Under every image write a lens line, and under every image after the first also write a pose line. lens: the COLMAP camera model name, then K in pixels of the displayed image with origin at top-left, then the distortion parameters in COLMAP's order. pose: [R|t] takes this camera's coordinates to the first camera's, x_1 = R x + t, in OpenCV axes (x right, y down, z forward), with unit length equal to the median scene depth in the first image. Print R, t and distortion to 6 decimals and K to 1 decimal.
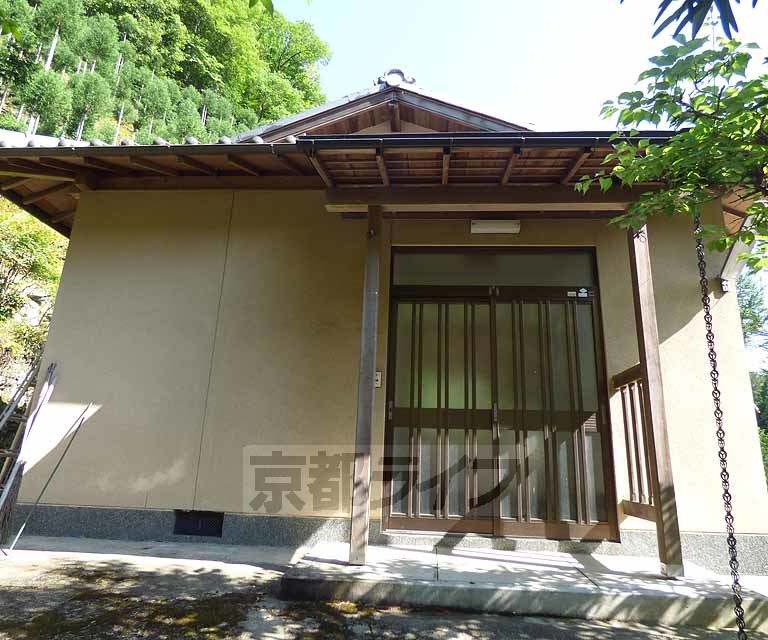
lens RADIAL K [[522.9, 0, 400.6], [0, 522.9, 319.7], [0, 0, 1]] dist [-0.007898, 0.000453]
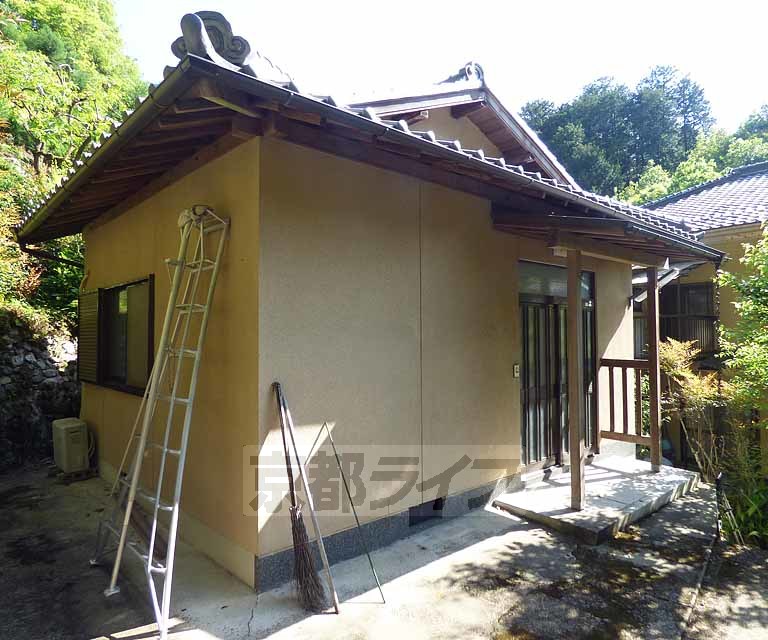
lens RADIAL K [[522.9, 0, 400.6], [0, 522.9, 319.7], [0, 0, 1]] dist [-0.007898, 0.000453]
pose [[0.674120, -0.018625, 0.738387, -1.192133], [-0.180533, 0.965206, 0.189167, -0.202005], [-0.716219, -0.260825, 0.647303, 0.399305]]
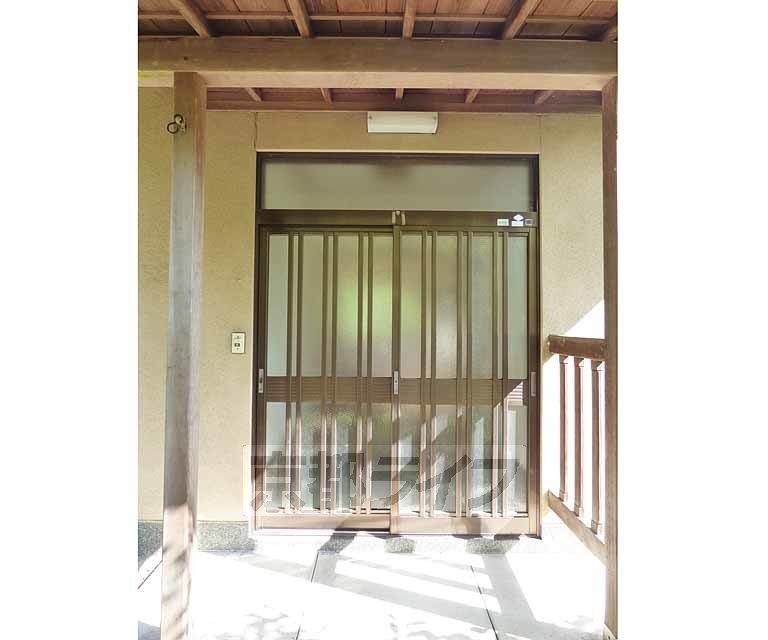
lens RADIAL K [[378.8, 0, 399.6], [0, 378.8, 319.6], [0, 0, 1]] dist [-0.029144, -0.000050]
pose [[0.996424, -0.024600, 0.080833, 0.139297], [0.002550, 0.964998, 0.262245, -0.057716], [-0.084455, -0.261101, 0.961610, 0.475830]]
